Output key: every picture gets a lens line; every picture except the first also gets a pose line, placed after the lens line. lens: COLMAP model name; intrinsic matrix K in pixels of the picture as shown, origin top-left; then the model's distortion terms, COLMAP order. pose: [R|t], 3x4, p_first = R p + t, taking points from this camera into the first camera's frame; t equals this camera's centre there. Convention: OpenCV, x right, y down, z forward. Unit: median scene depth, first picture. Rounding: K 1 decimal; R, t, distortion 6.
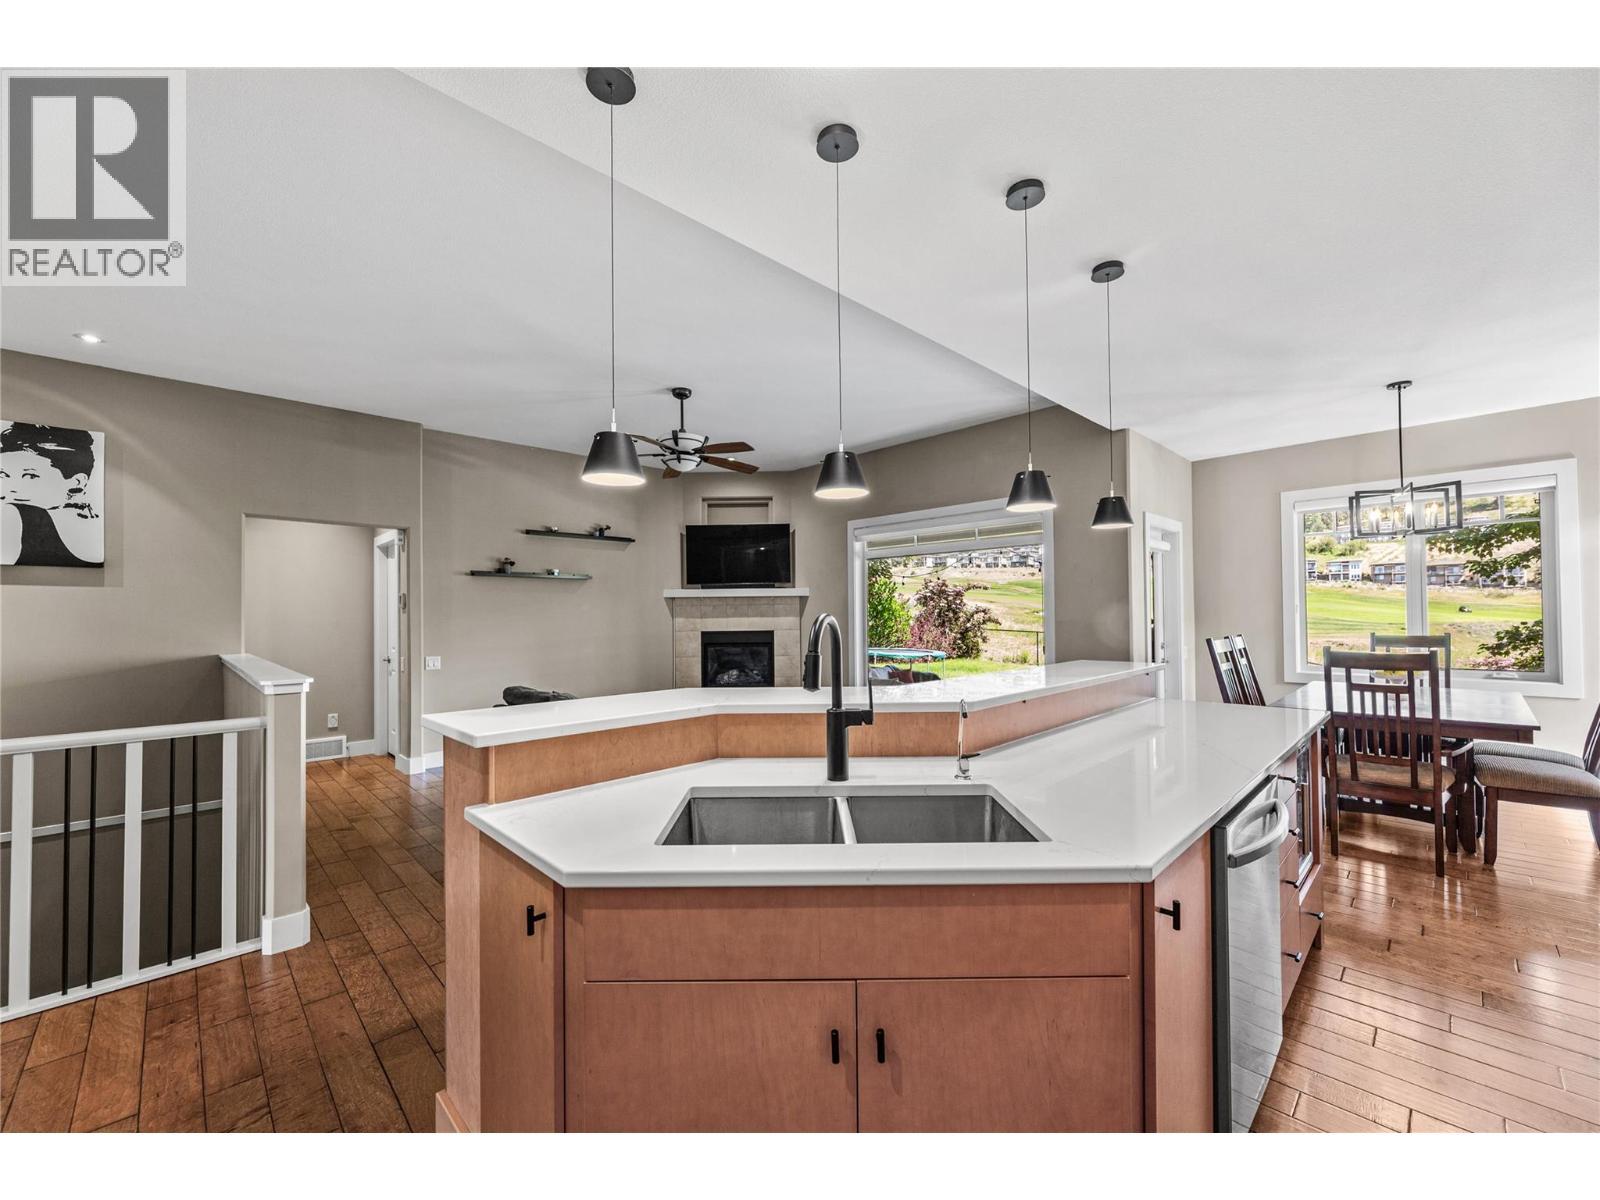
lens RADIAL K [[626.4, 0, 805.0], [0, 626.4, 613.1], [0, 0, 1]] dist [-0.002320, -0.000177]
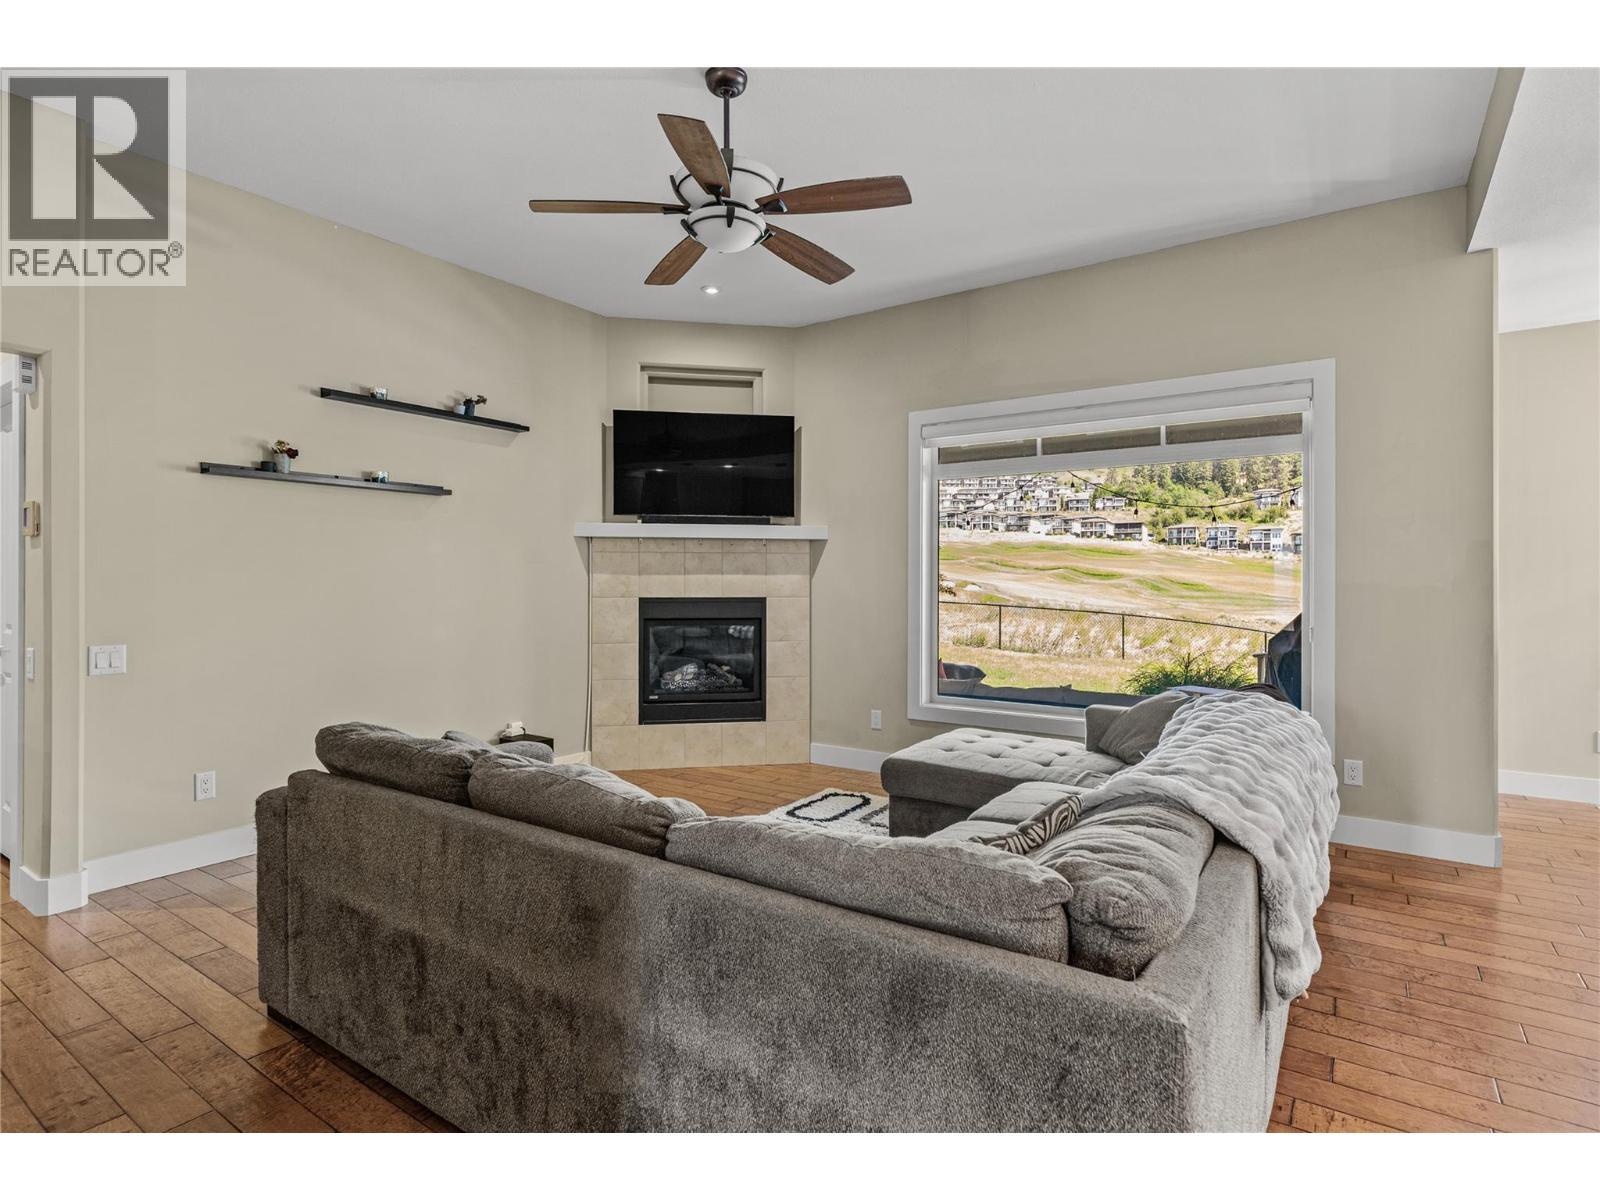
lens RADIAL K [[809.7, 0, 800.1], [0, 809.7, 587.2], [0, 0, 1]] dist [-0.004302, 0.001072]
pose [[0.982082, 0.009962, 0.188191, -0.168252], [-0.011303, 0.999918, 0.006054, 0.014103], [-0.188115, -0.008073, 0.982114, 0.262141]]
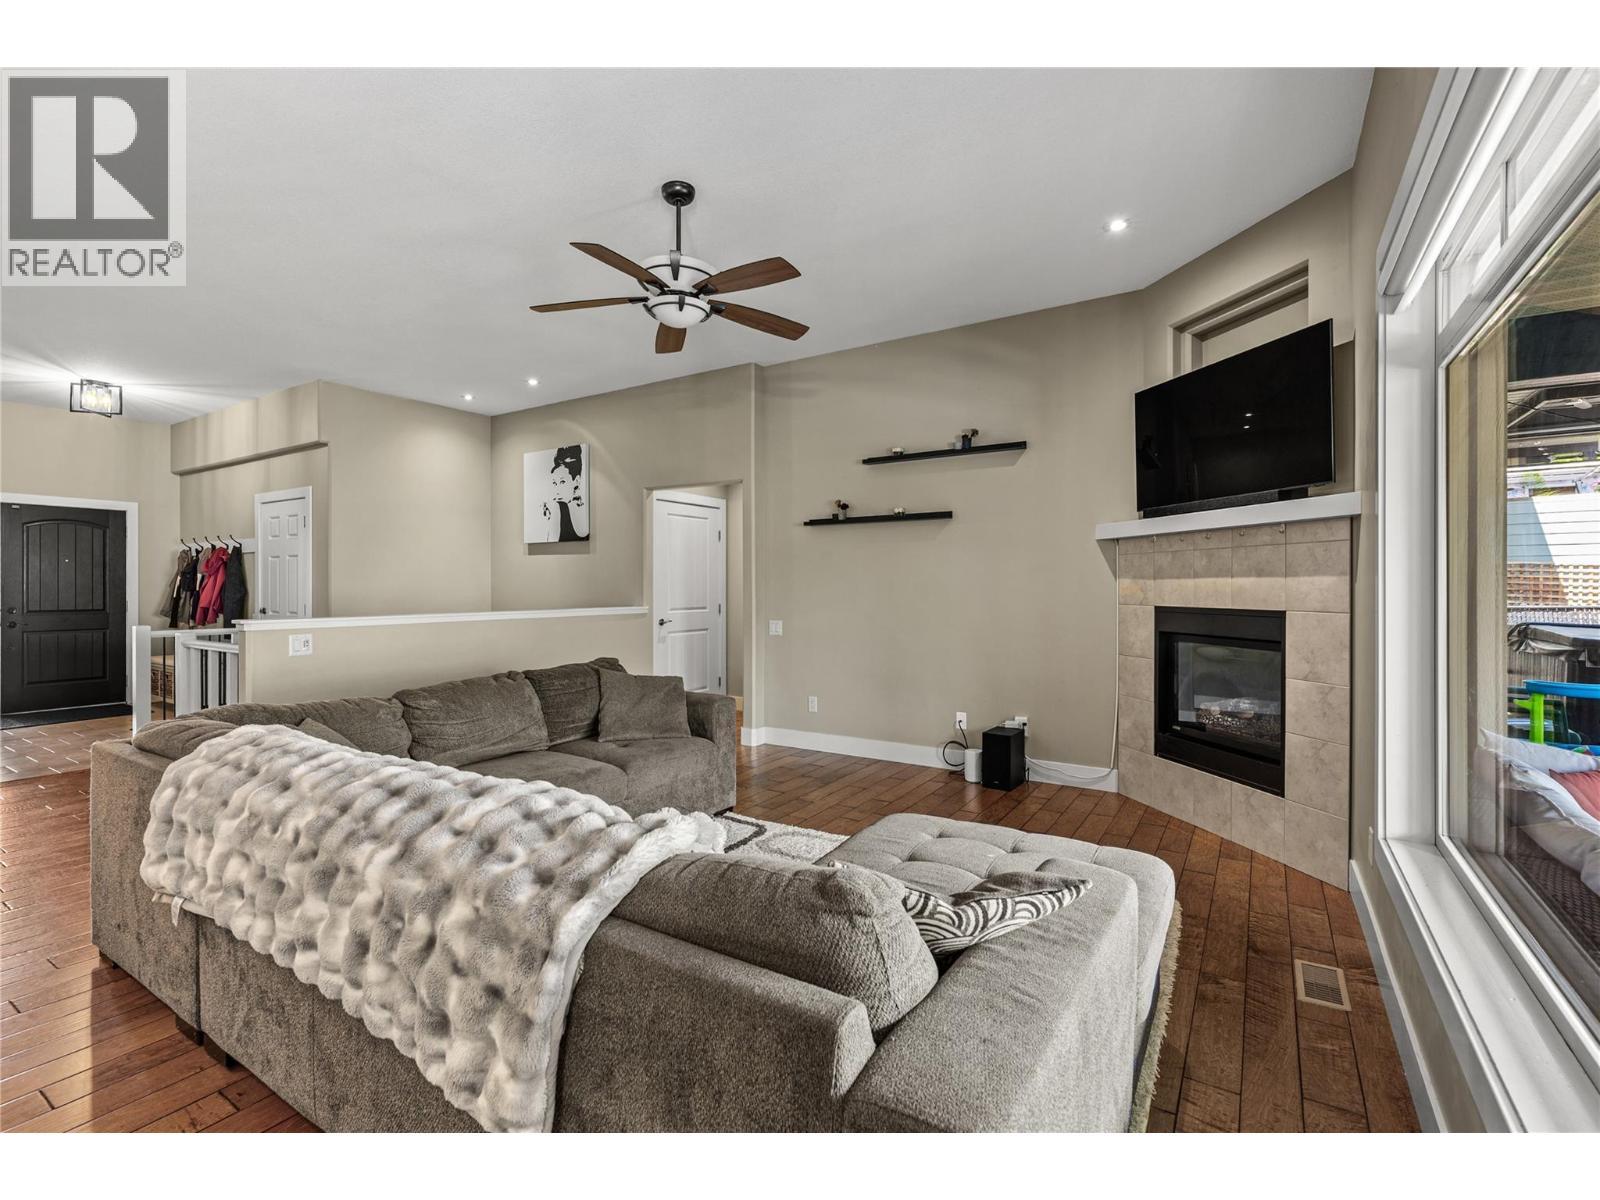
lens RADIAL K [[729.6, 0, 799.9], [0, 729.6, 594.7], [0, 0, 1]] dist [-0.017649, 0.000420]
pose [[0.224839, 0.020992, -0.974170, 0.332401], [0.001833, 0.999757, 0.021967, 0.007848], [0.974394, -0.006725, 0.224746, 0.635425]]
